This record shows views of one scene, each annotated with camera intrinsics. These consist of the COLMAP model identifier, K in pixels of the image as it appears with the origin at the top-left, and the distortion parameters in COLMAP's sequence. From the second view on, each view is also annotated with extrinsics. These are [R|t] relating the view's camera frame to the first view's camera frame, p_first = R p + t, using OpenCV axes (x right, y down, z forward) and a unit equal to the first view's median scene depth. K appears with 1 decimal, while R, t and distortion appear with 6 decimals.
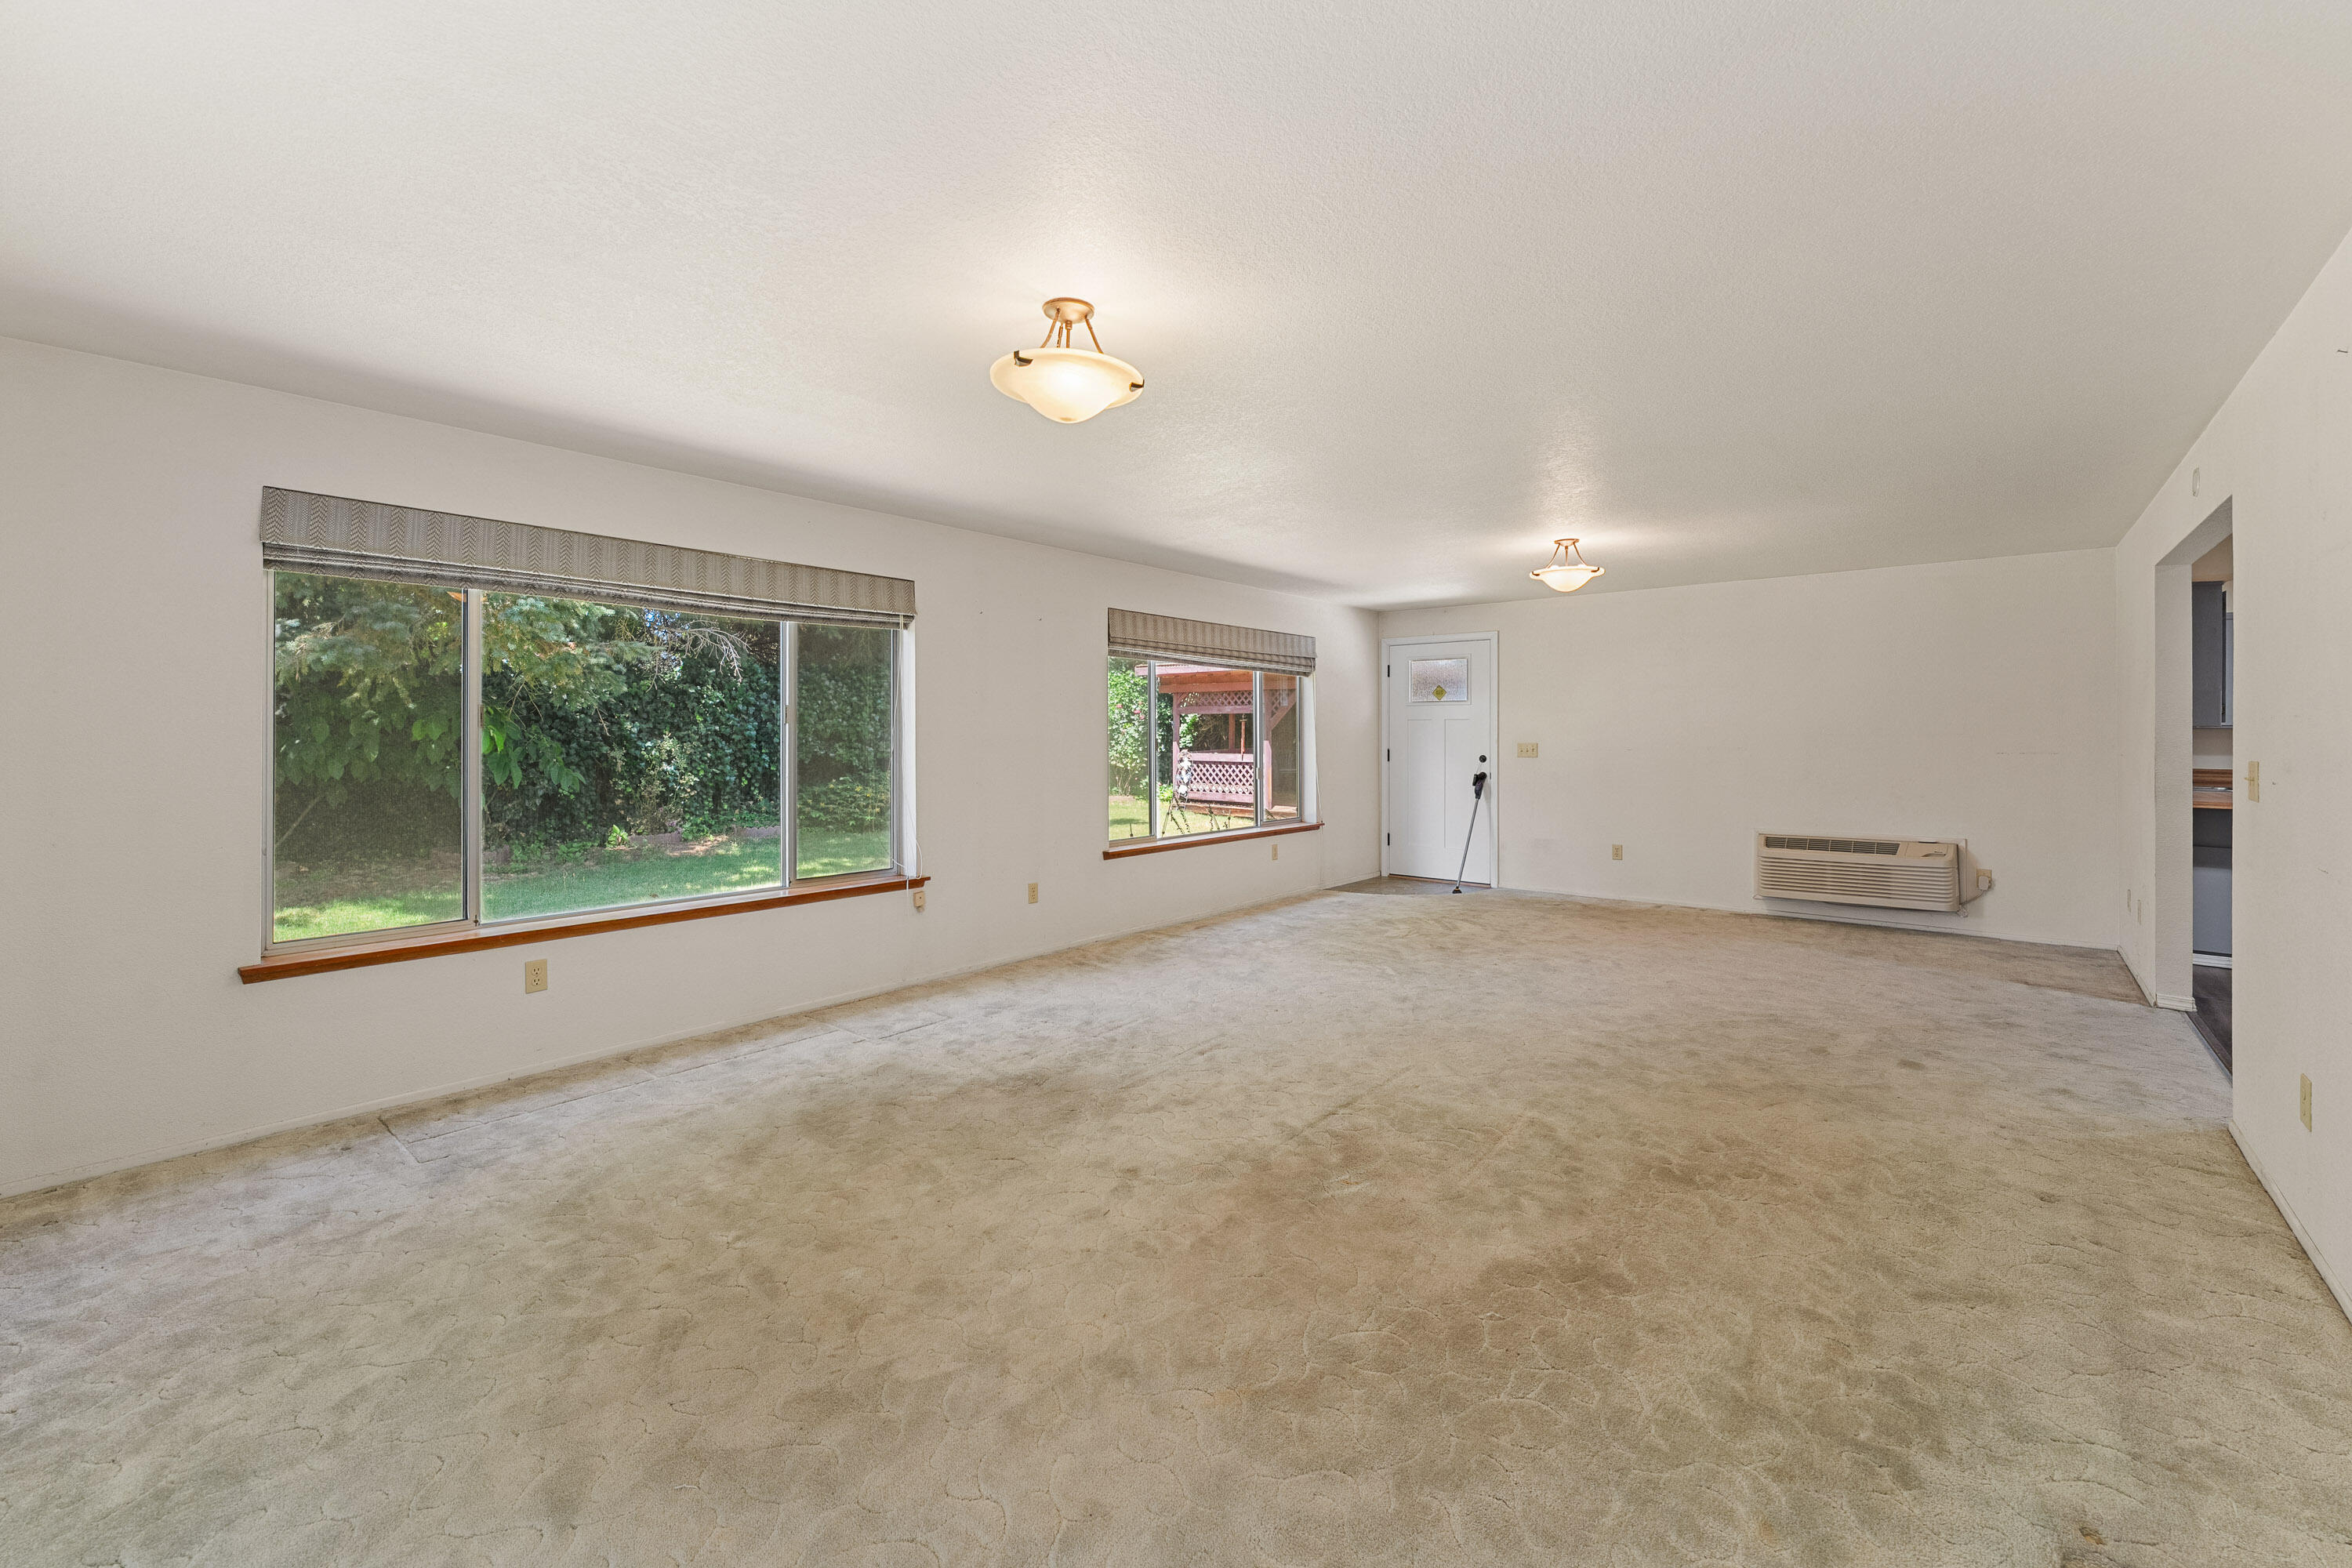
lens RADIAL K [[945.6, 0, 1175.2], [0, 945.6, 736.9], [0, 0, 1]] dist [-0.001127, -0.000028]
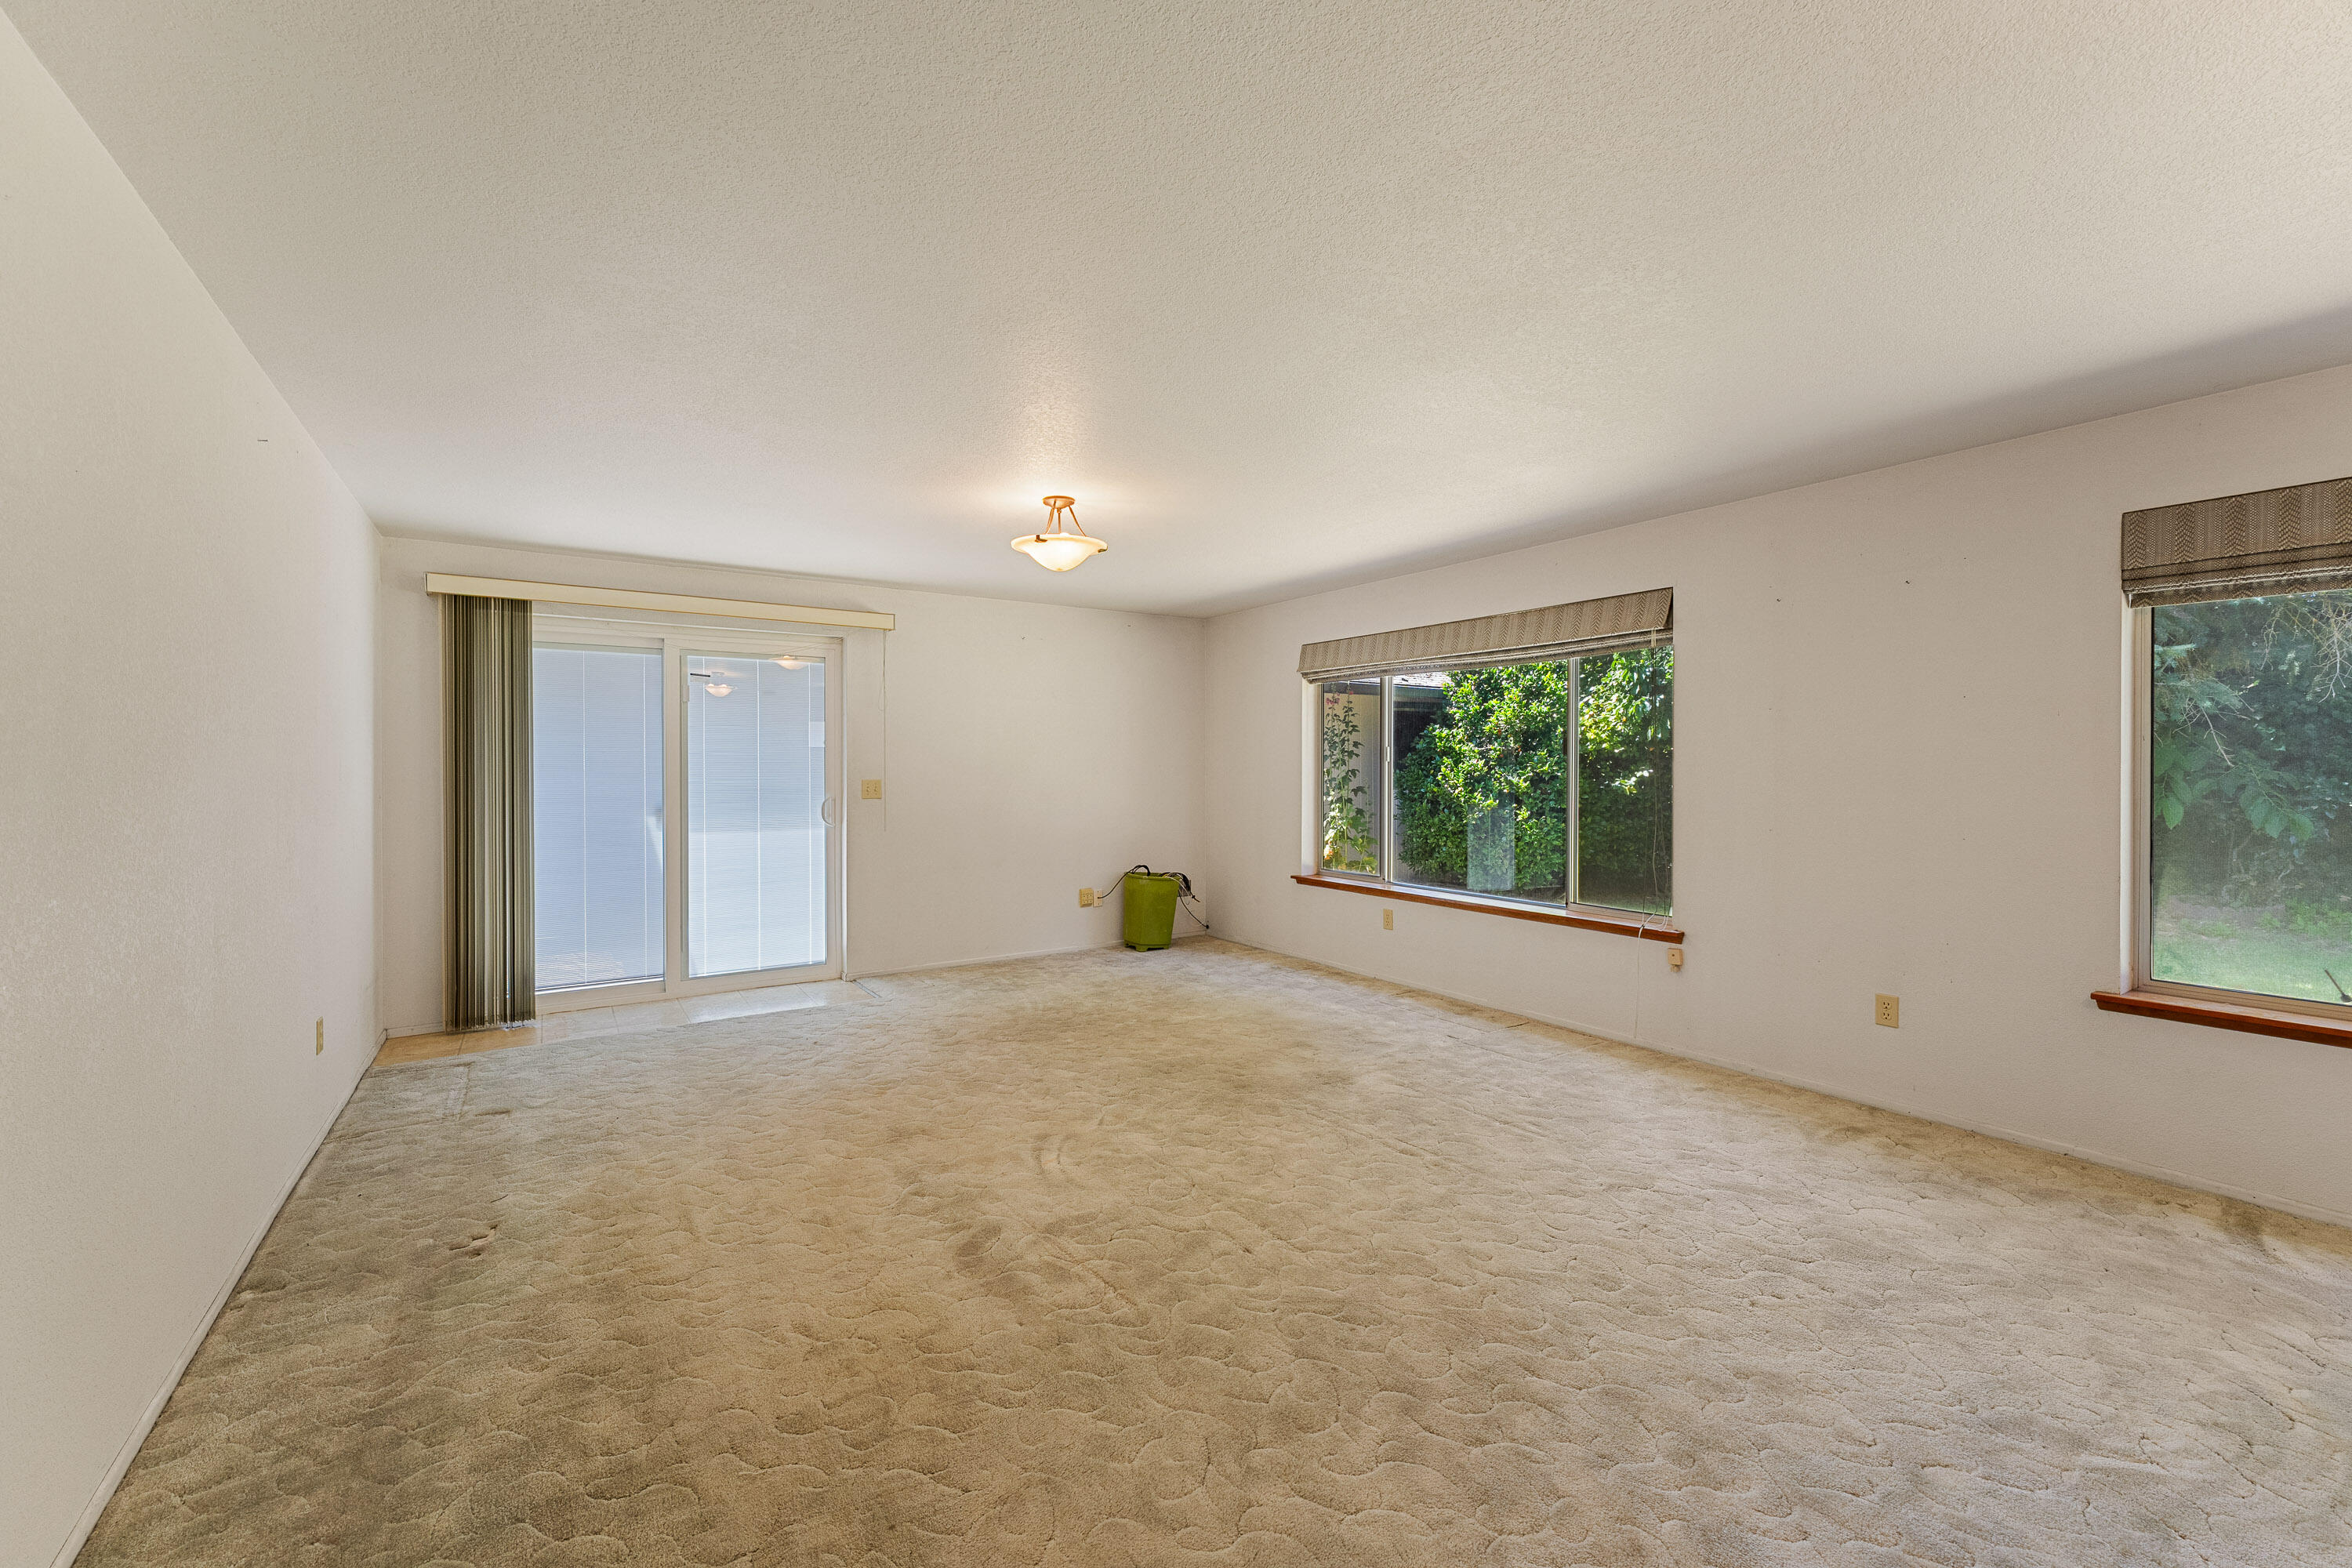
lens RADIAL K [[938.6, 0, 1176.0], [0, 938.6, 784.0], [0, 0, 1]] dist [0.000146, 0.000176]
pose [[-0.275351, 0.019060, -0.961155, 0.630242], [-0.002741, 0.999784, 0.020611, -0.001625], [0.961340, 0.008310, -0.275239, 0.749265]]
